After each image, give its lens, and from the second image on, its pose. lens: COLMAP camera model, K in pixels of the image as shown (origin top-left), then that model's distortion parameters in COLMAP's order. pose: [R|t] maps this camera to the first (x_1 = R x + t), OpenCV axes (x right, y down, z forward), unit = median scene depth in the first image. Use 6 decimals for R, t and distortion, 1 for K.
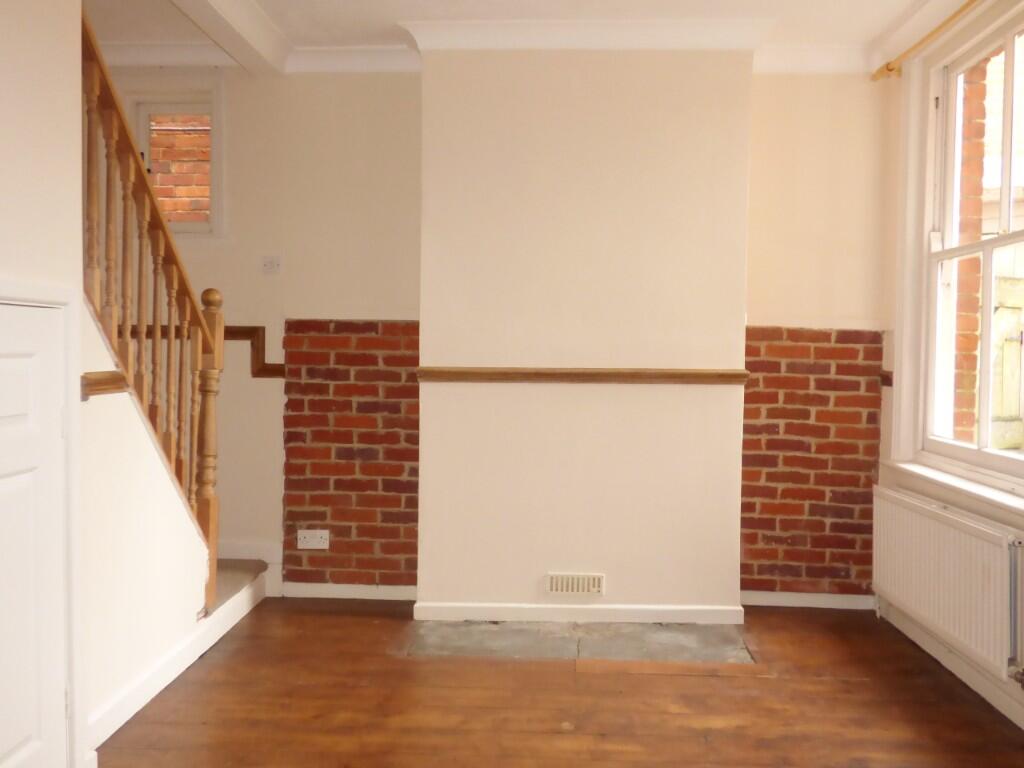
lens RADIAL K [[896.0, 0, 513.4], [0, 896.0, 383.0], [0, 0, 1]] dist [-0.006106, -0.002518]
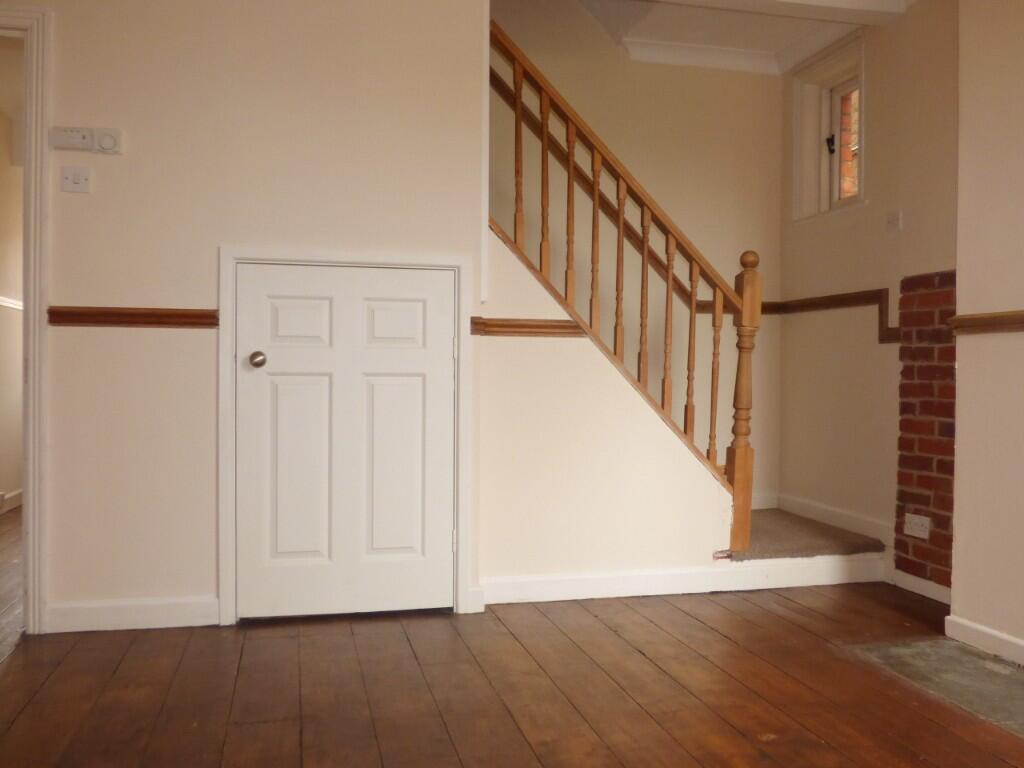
lens RADIAL K [[896.0, 0, 513.1], [0, 896.0, 383.1], [0, 0, 1]] dist [-0.006106, -0.002518]
pose [[0.274221, 0.004260, -0.961657, 0.508265], [-0.045092, 0.998947, -0.008433, 0.060553], [0.960609, 0.045676, 0.274124, 0.376511]]
